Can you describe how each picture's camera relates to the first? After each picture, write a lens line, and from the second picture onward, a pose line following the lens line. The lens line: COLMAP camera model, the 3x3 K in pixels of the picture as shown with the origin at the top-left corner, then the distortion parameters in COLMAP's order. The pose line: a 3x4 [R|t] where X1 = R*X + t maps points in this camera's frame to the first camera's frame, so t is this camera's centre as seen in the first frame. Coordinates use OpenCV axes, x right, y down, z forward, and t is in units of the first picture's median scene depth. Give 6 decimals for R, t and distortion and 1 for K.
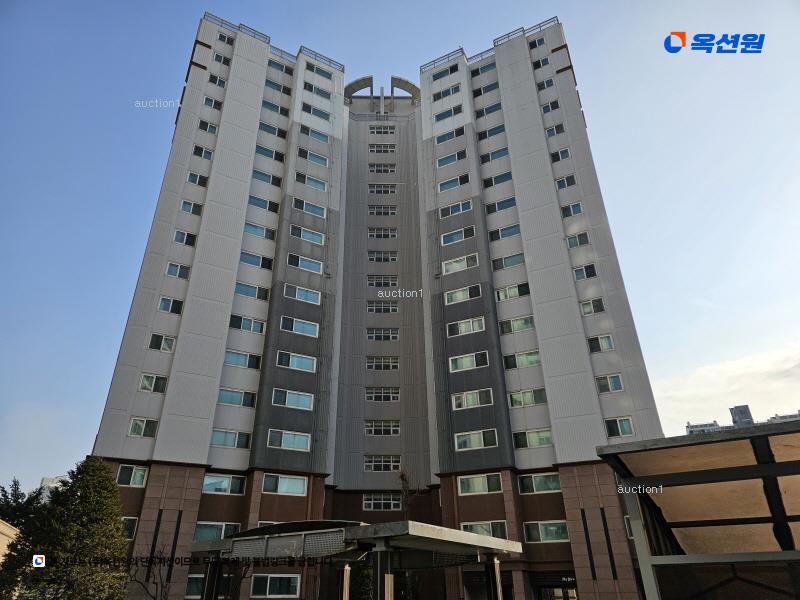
lens RADIAL K [[534.0, 0, 388.1], [0, 534.0, 299.9], [0, 0, 1]] dist [0.078579, -0.076149]
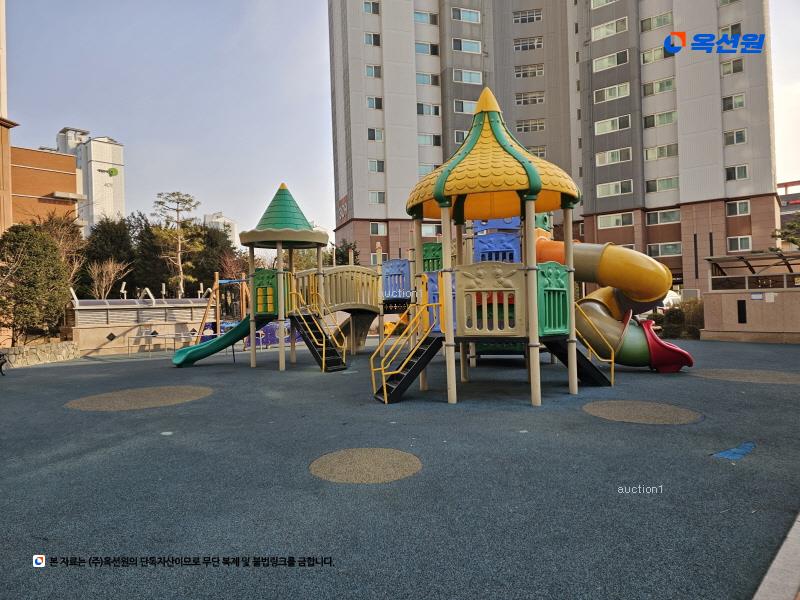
lens RADIAL K [[528.1, 0, 399.9], [0, 528.1, 285.5], [0, 0, 1]] dist [0.075623, -0.066585]
pose [[0.983343, -0.027499, -0.179668, -0.114752], [0.107489, 0.885095, 0.452829, -0.164400], [0.146571, -0.464598, 0.873307, -0.300904]]
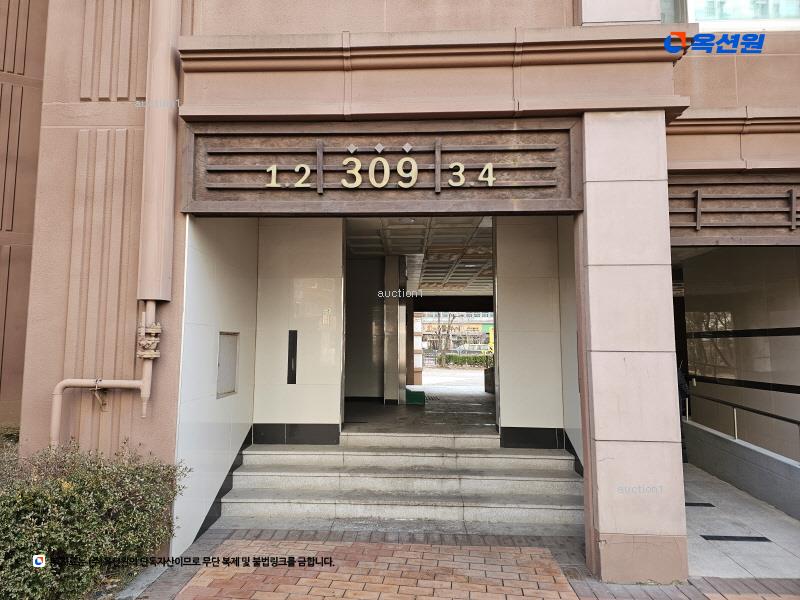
lens RADIAL K [[534.0, 0, 388.1], [0, 534.0, 299.9], [0, 0, 1]] dist [0.078579, -0.076149]
pose [[0.903239, 0.042519, 0.427025, 0.111095], [-0.212620, 0.908697, 0.359253, 0.414239], [-0.372762, -0.415286, 0.829811, 0.737643]]
